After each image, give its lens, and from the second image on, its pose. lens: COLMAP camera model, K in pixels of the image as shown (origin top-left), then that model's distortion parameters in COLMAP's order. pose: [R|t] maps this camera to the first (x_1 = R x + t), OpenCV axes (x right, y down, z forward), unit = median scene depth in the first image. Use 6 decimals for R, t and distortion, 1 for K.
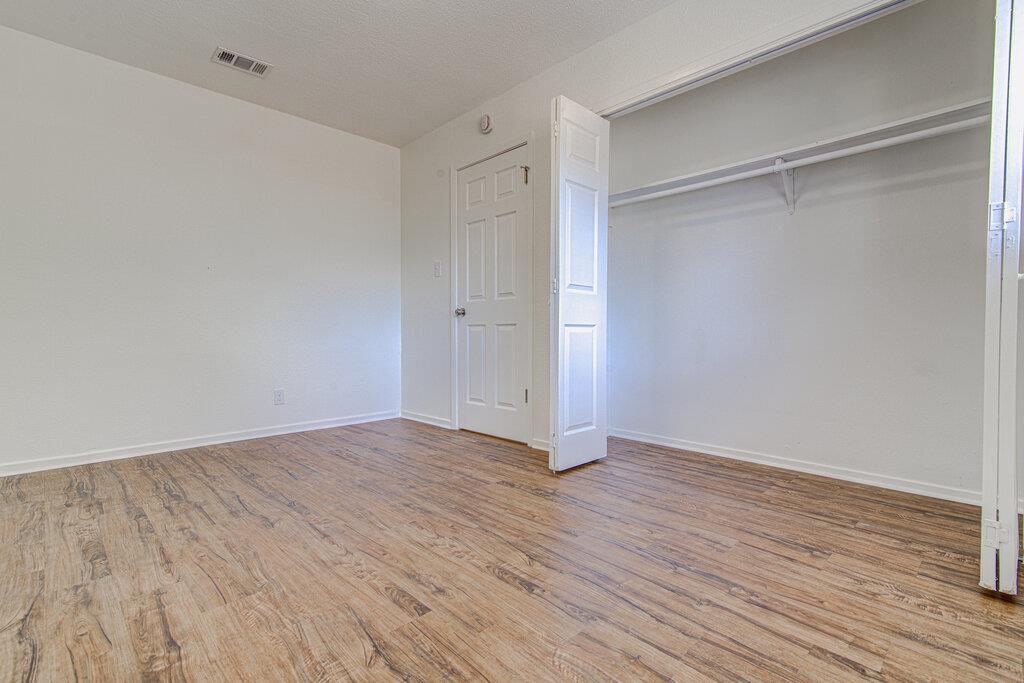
lens RADIAL K [[466.4, 0, 507.9], [0, 466.4, 337.1], [0, 0, 1]] dist [0.018719, -0.001630]
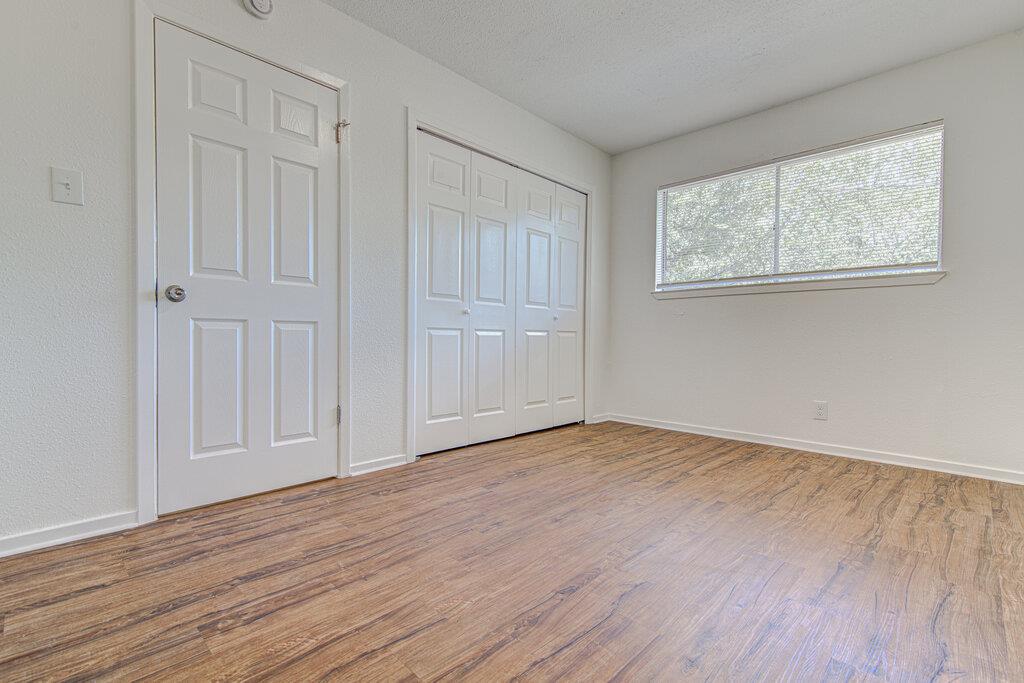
lens RADIAL K [[466.4, 0, 514.2], [0, 466.4, 345.1], [0, 0, 1]] dist [0.018719, -0.001630]
pose [[-0.025844, -0.019023, 0.999485, -1.169477], [-0.000726, 0.999819, 0.019011, -0.009311], [-0.999666, -0.000235, -0.025853, 1.137276]]
